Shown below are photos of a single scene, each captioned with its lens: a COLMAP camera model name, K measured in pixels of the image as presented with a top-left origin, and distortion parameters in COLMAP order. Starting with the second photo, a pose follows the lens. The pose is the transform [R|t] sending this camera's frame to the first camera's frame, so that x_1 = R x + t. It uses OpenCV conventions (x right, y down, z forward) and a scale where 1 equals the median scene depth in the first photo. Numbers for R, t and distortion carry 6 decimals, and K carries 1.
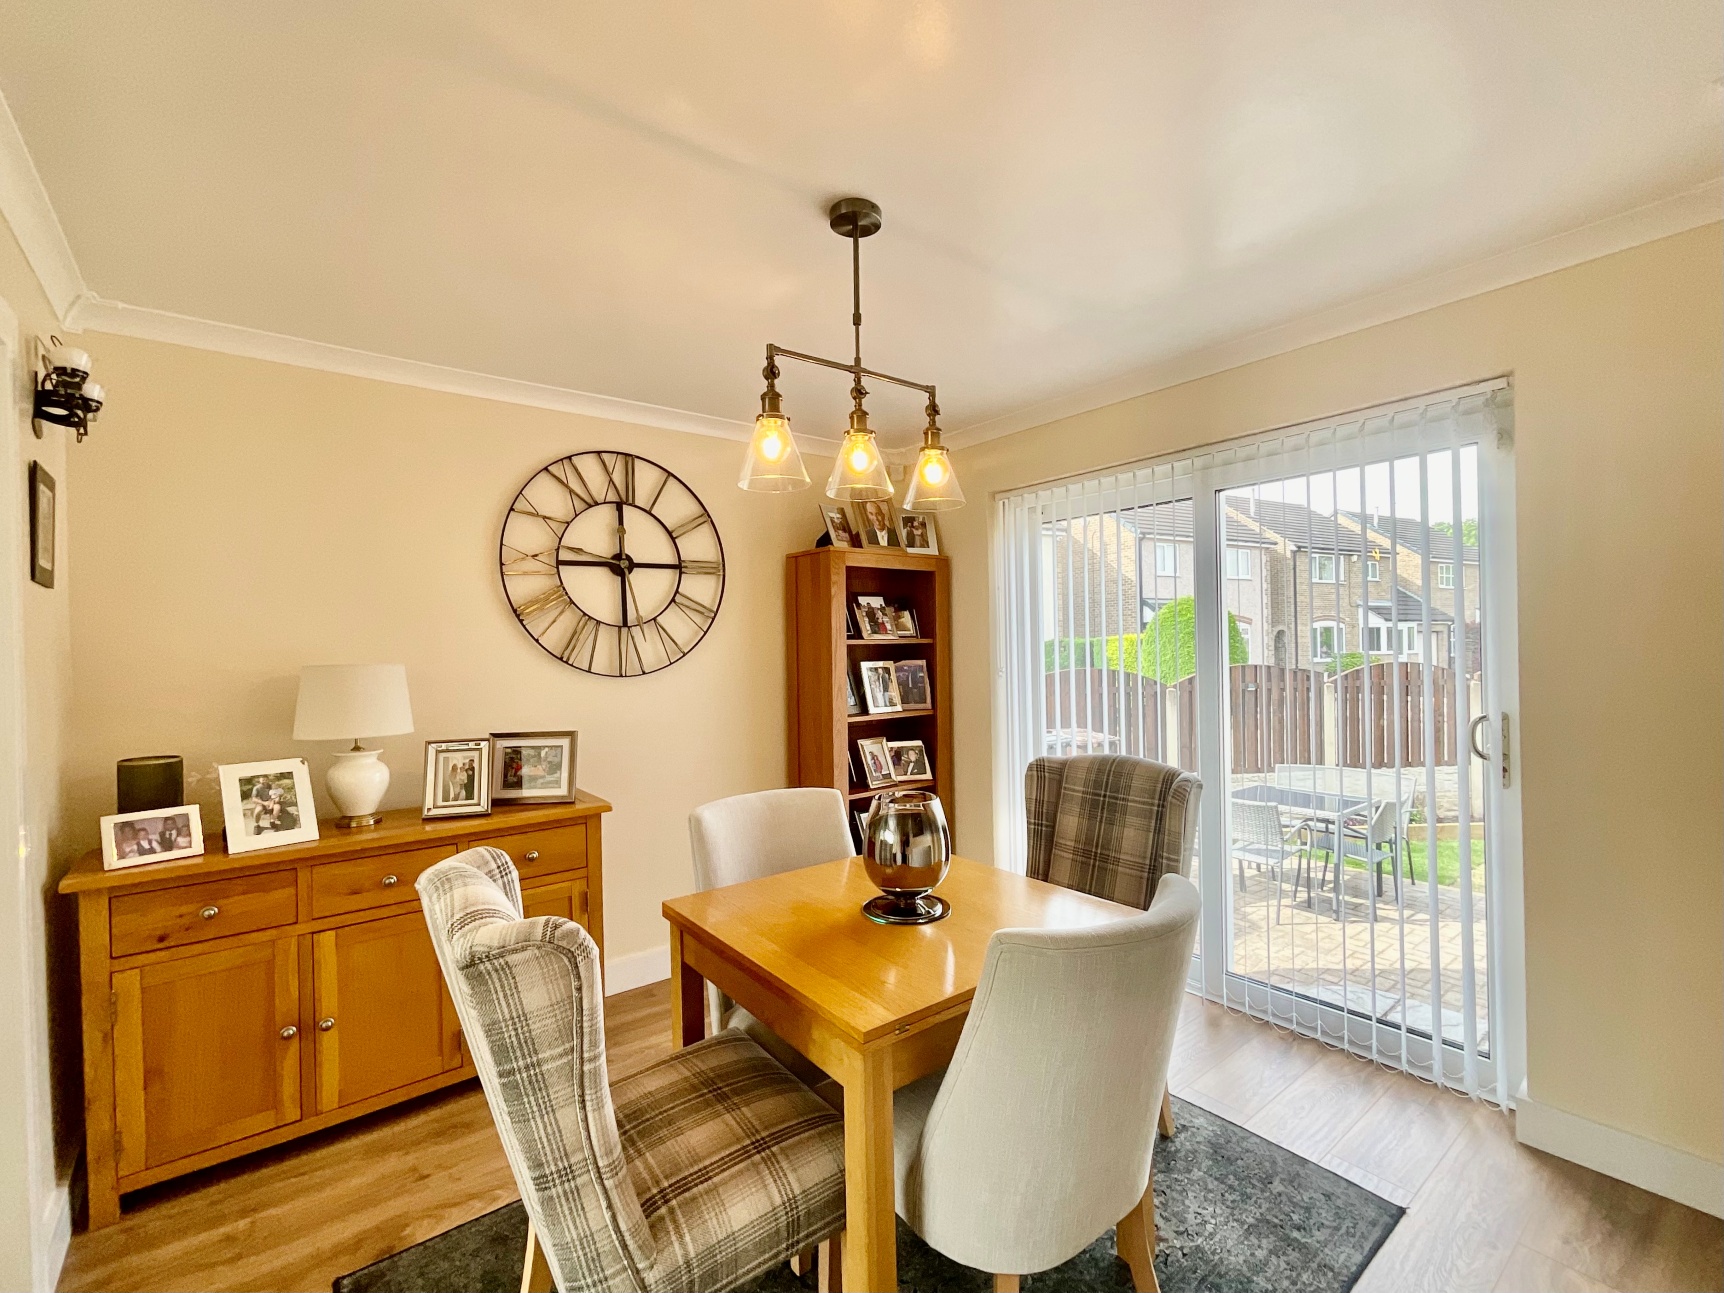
lens RADIAL K [[728.2, 0, 866.9], [0, 728.2, 648.8], [0, 0, 1]] dist [-0.004011, -0.000238]
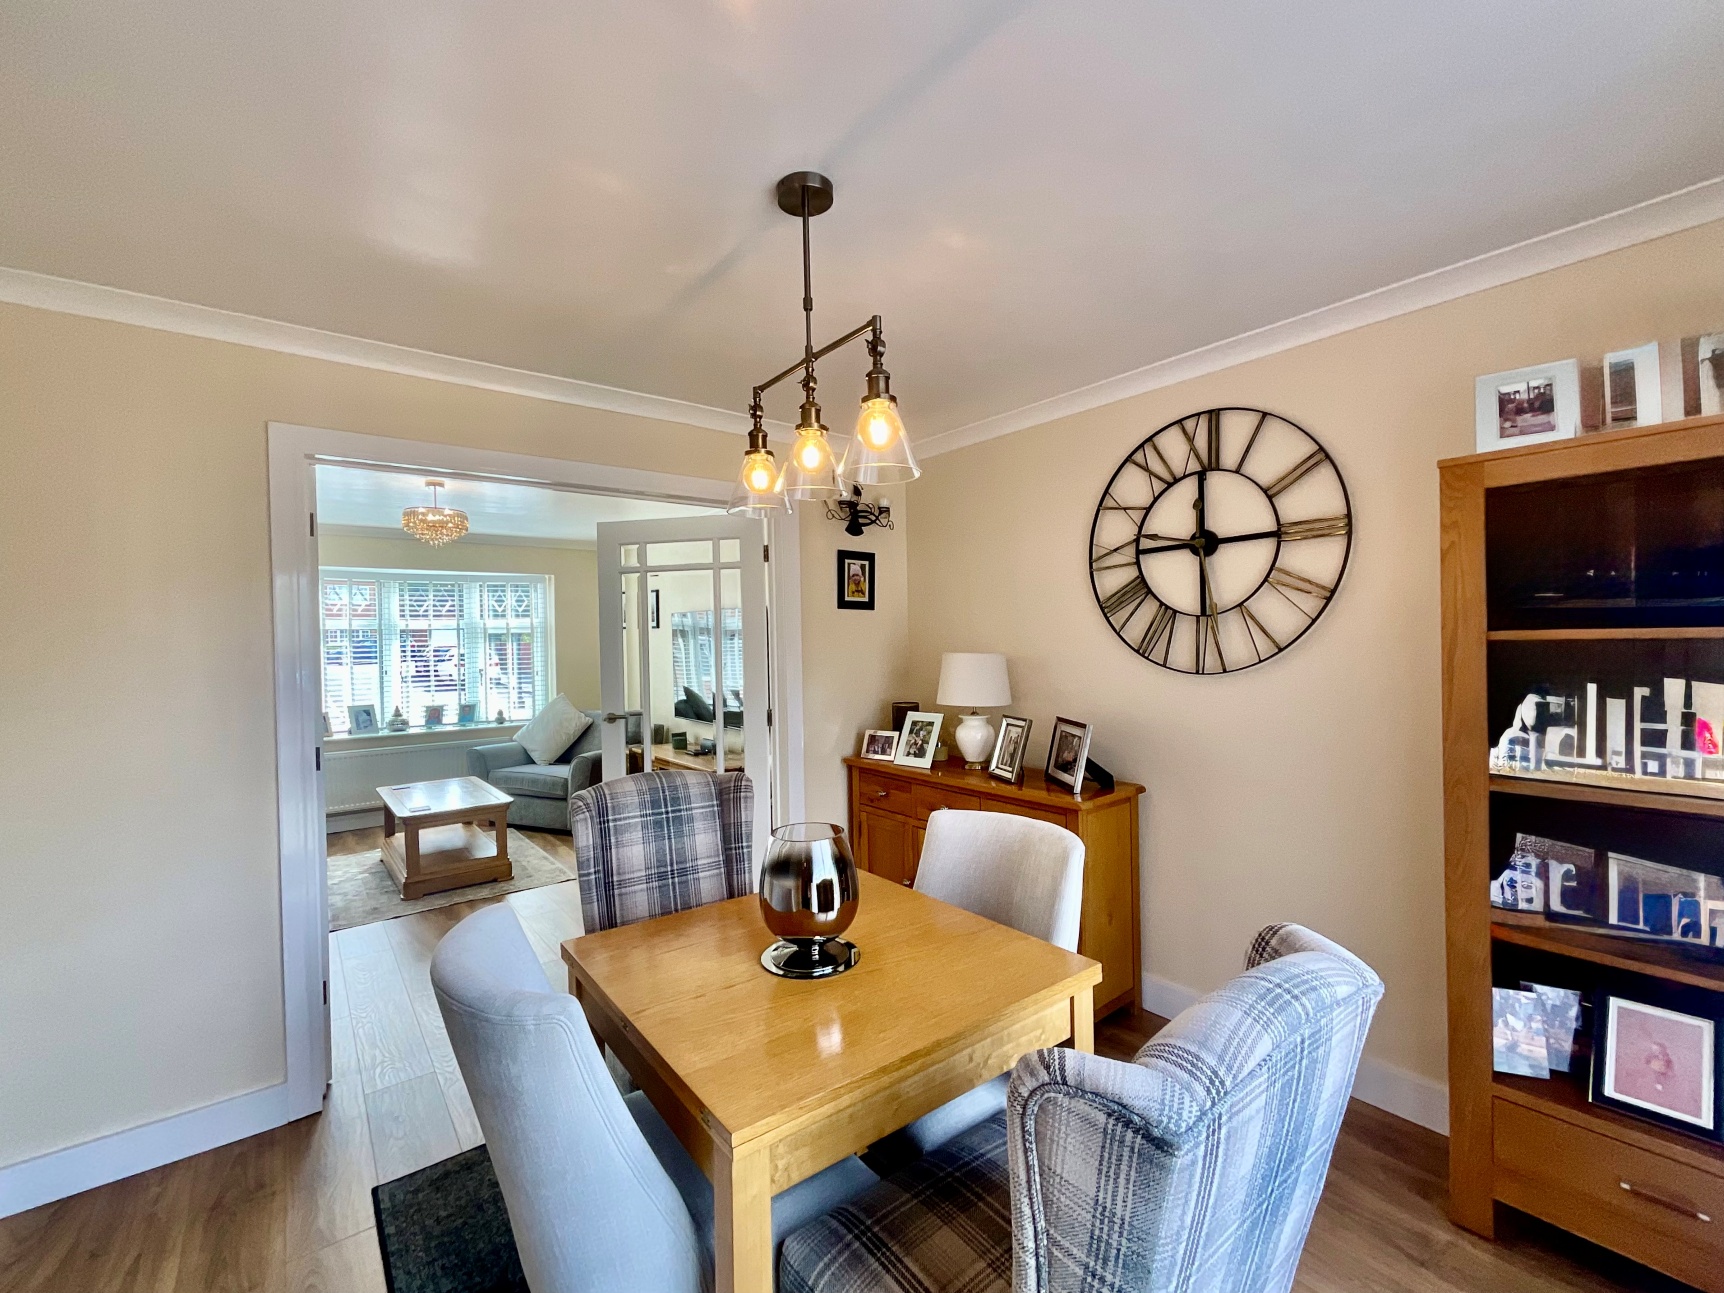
lens RADIAL K [[728.2, 0, 866.9], [0, 728.2, 648.8], [0, 0, 1]] dist [-0.004011, -0.000238]
pose [[0.016812, 0.029030, -0.999437, 0.528258], [0.014221, 0.999470, 0.029271, -0.022844], [0.999758, -0.014705, 0.016391, 0.601115]]
